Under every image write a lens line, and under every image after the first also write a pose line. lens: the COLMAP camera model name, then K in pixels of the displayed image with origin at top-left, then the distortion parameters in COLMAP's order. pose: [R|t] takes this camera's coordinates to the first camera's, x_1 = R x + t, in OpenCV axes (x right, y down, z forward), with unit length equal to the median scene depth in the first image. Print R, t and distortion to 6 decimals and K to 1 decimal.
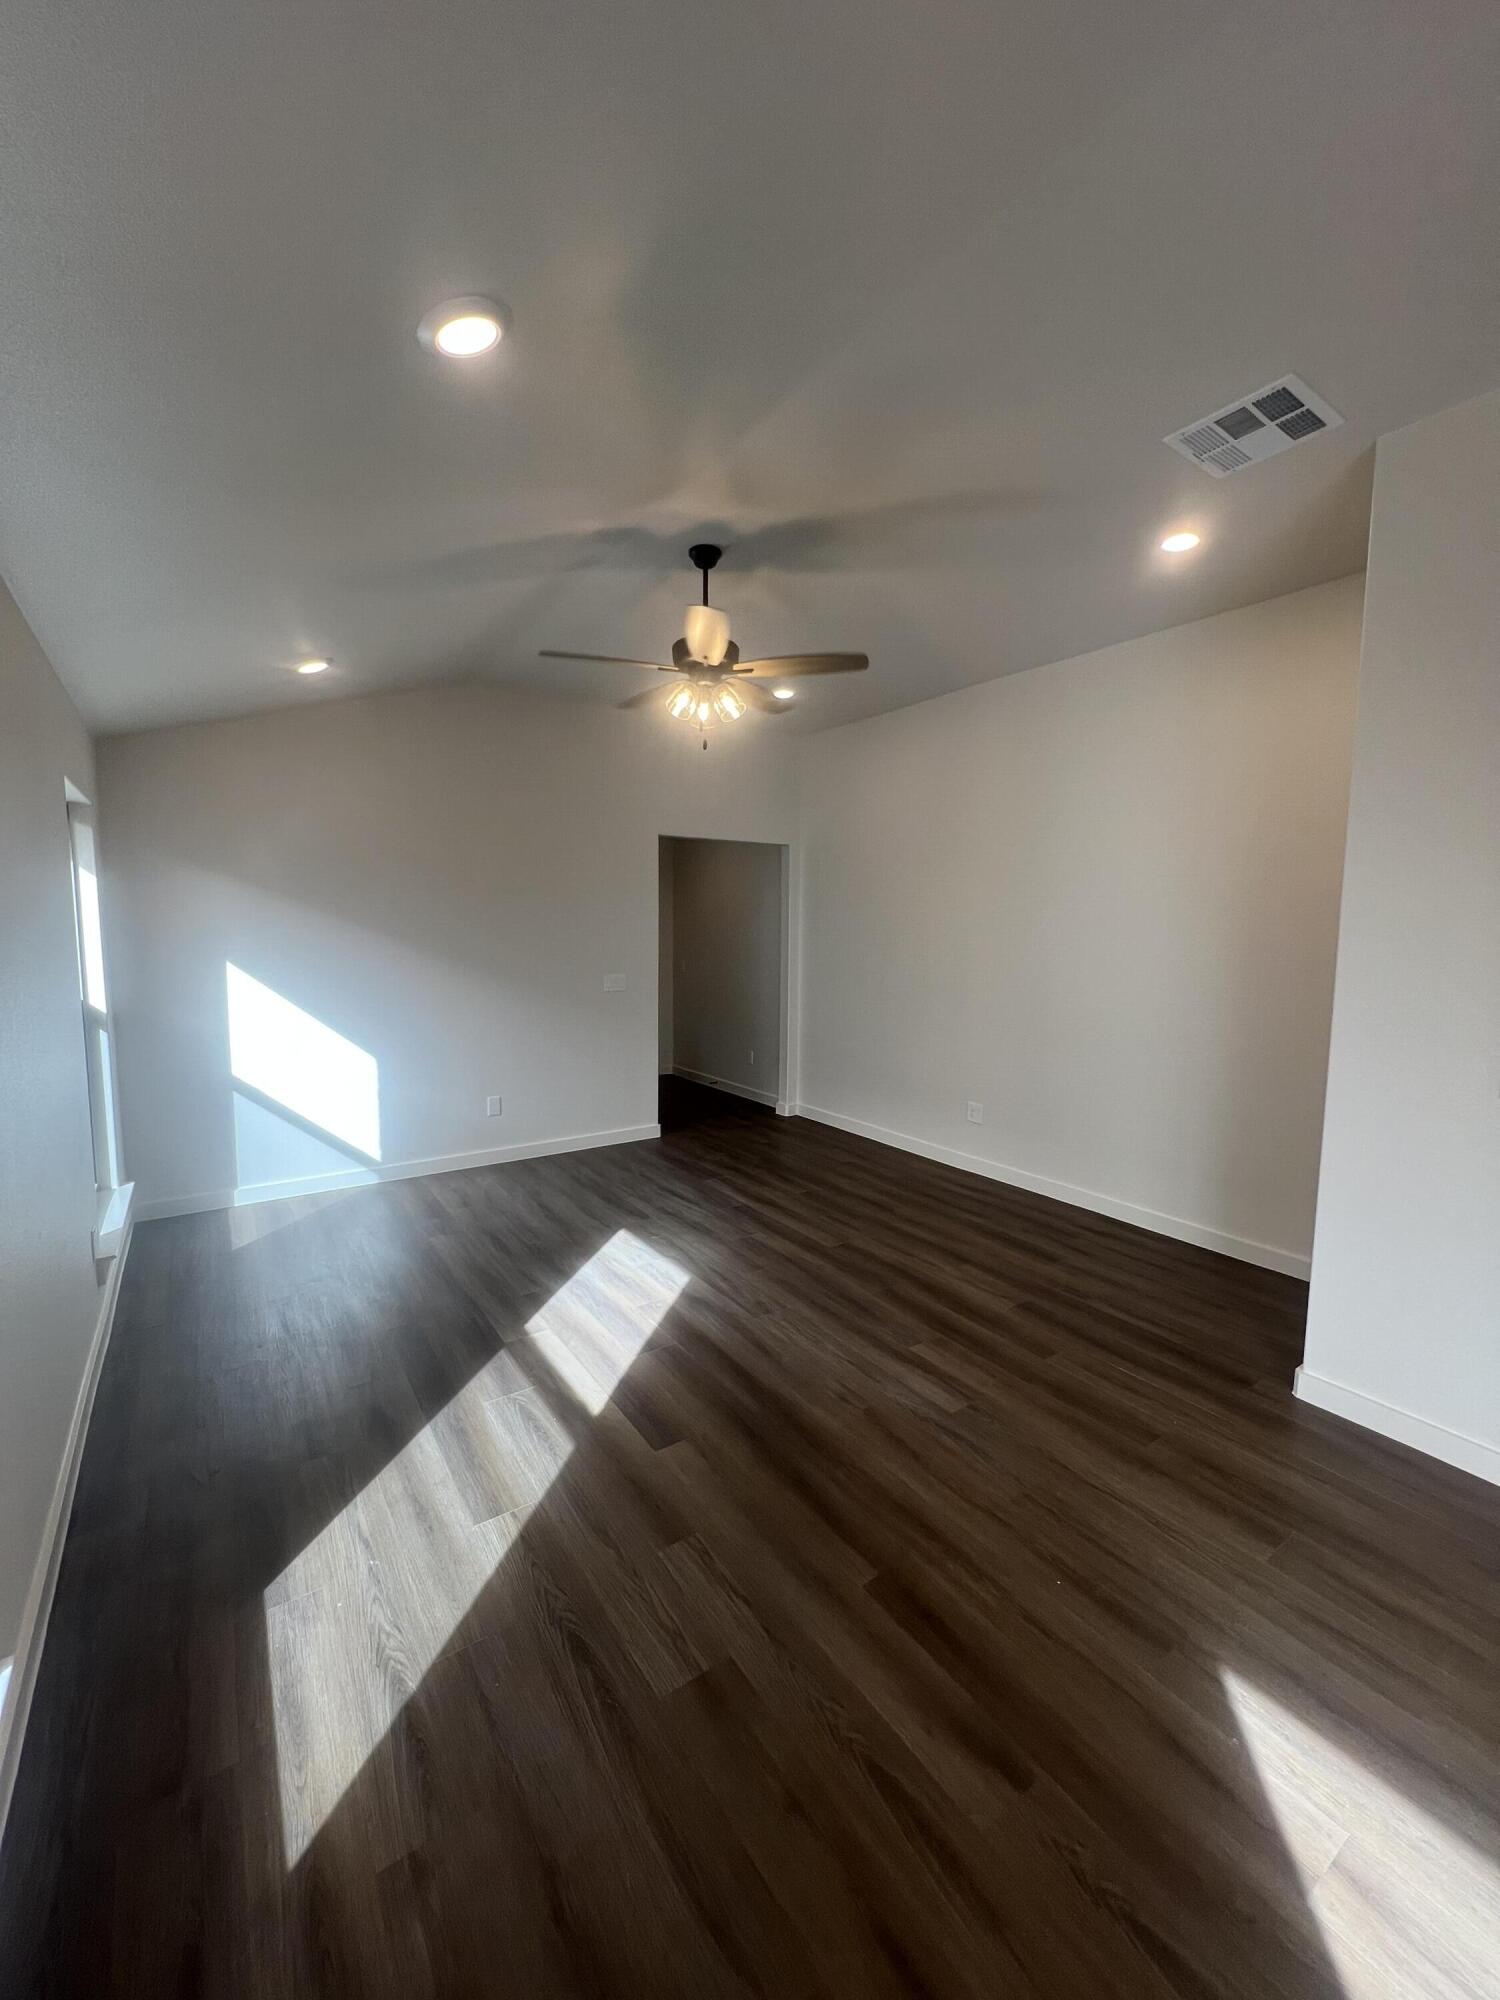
lens RADIAL K [[801.4, 0, 750.0], [0, 801.4, 1000.0], [0, 0, 1]] dist [0.003271, 0.000328]
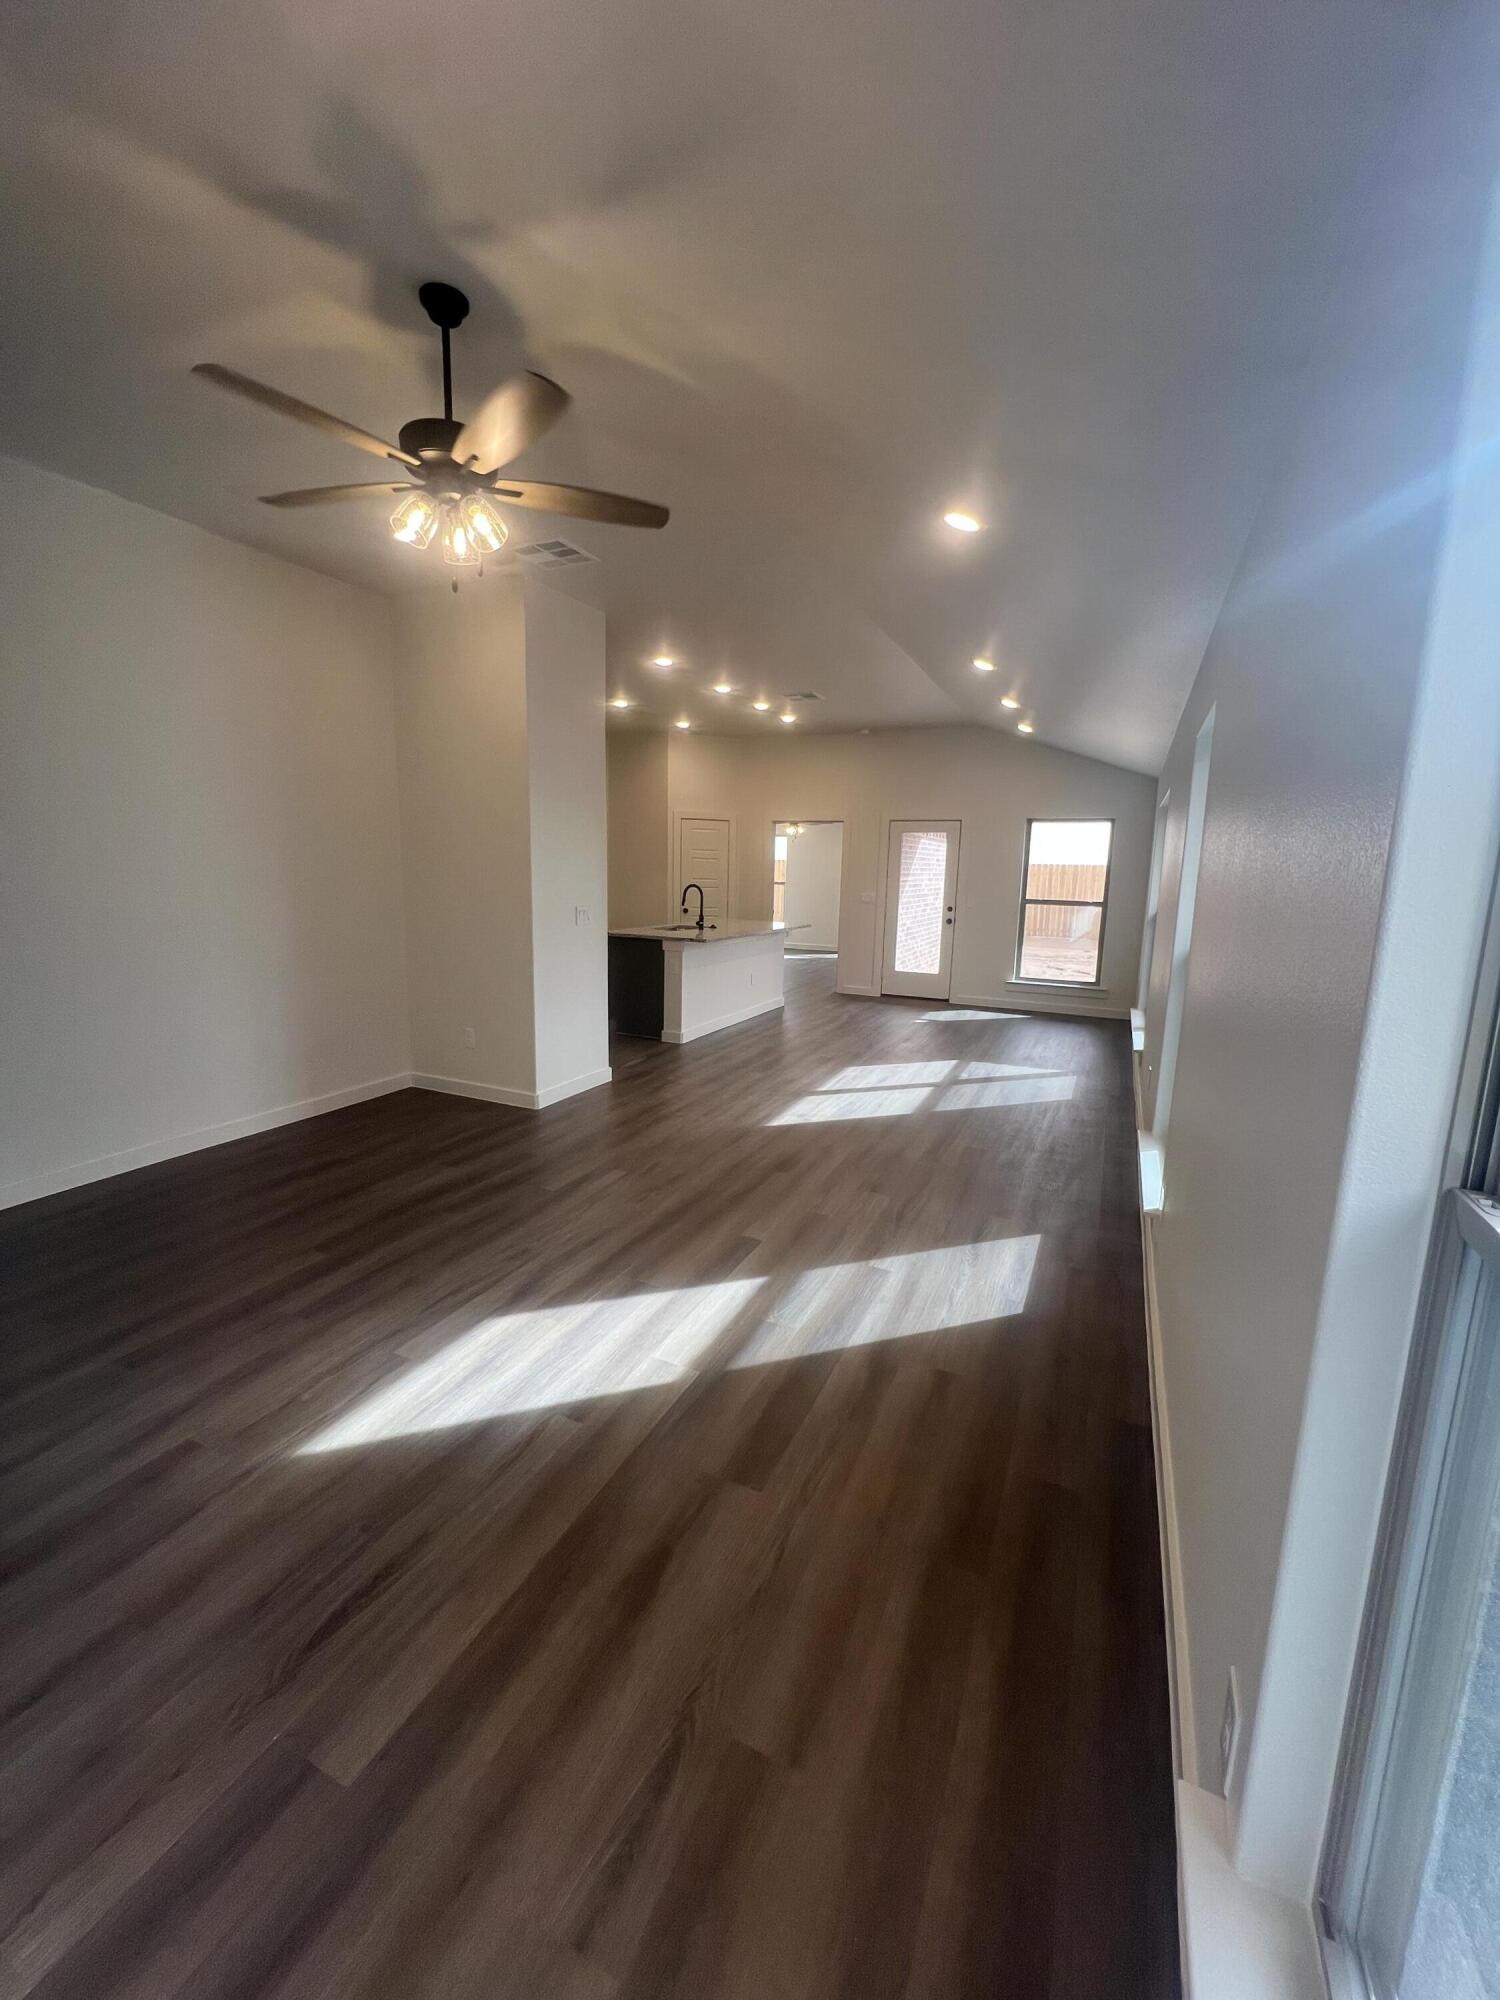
lens RADIAL K [[801.4, 0, 750.0], [0, 801.4, 1000.0], [0, 0, 1]] dist [0.003271, 0.000328]
pose [[-0.513074, -0.161451, 0.843023, -1.150958], [0.054002, 0.974133, 0.219426, -0.129285], [-0.856644, 0.158107, -0.491084, 1.574024]]
